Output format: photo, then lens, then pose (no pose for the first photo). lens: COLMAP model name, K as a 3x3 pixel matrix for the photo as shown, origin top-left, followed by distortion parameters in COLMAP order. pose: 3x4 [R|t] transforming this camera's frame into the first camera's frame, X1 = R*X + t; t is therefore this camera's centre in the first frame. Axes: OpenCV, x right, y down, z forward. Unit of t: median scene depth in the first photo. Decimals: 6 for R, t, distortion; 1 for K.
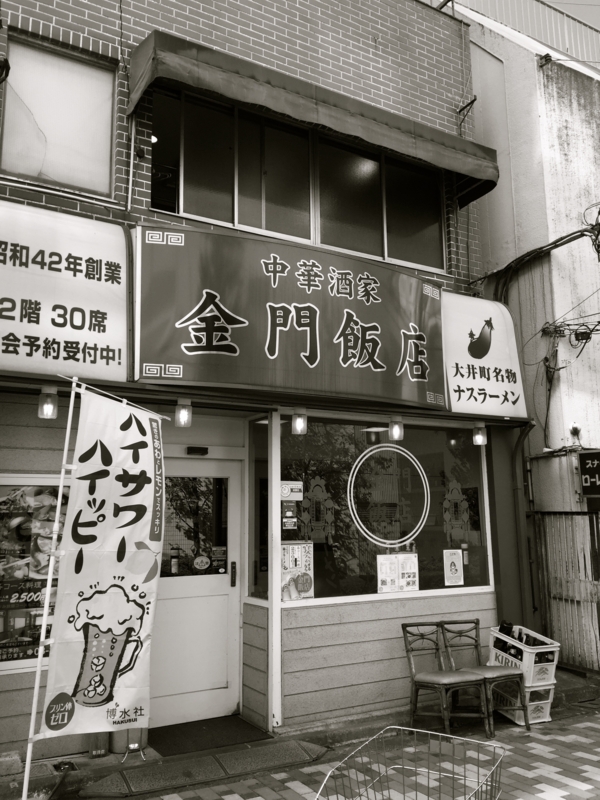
lens RADIAL K [[678.6, 0, 300.0], [0, 678.6, 400.0], [0, 0, 1]] dist [0.079415, -0.125568]
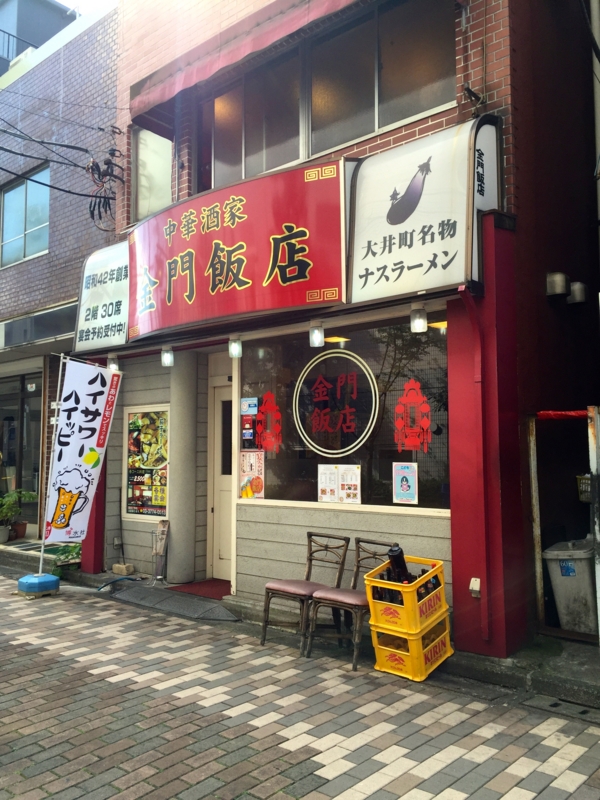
lens RADIAL K [[681.0, 0, 300.0], [0, 681.0, 400.0], [0, 0, 1]] dist [0.029605, 0.001354]
pose [[0.338325, -0.059913, -0.939120, 1.087164], [0.169537, 0.985522, -0.001797, 0.138836], [0.925631, -0.158608, 0.343584, 0.681264]]
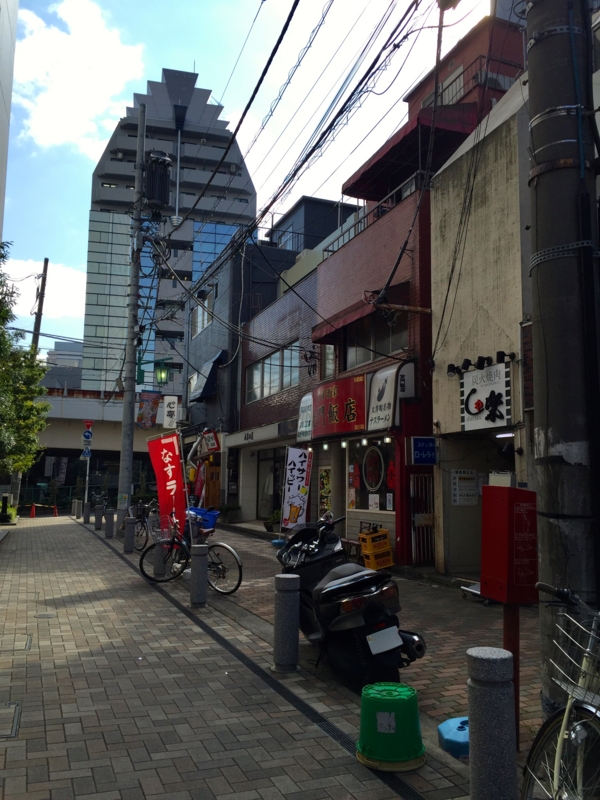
lens RADIAL K [[681.0, 0, 300.0], [0, 681.0, 400.0], [0, 0, 1]] dist [0.029605, 0.001354]
pose [[-0.136685, -0.117210, -0.983656, 2.651642], [0.169710, 0.975524, -0.139823, 0.208214], [0.975969, -0.186048, -0.113447, 1.148269]]
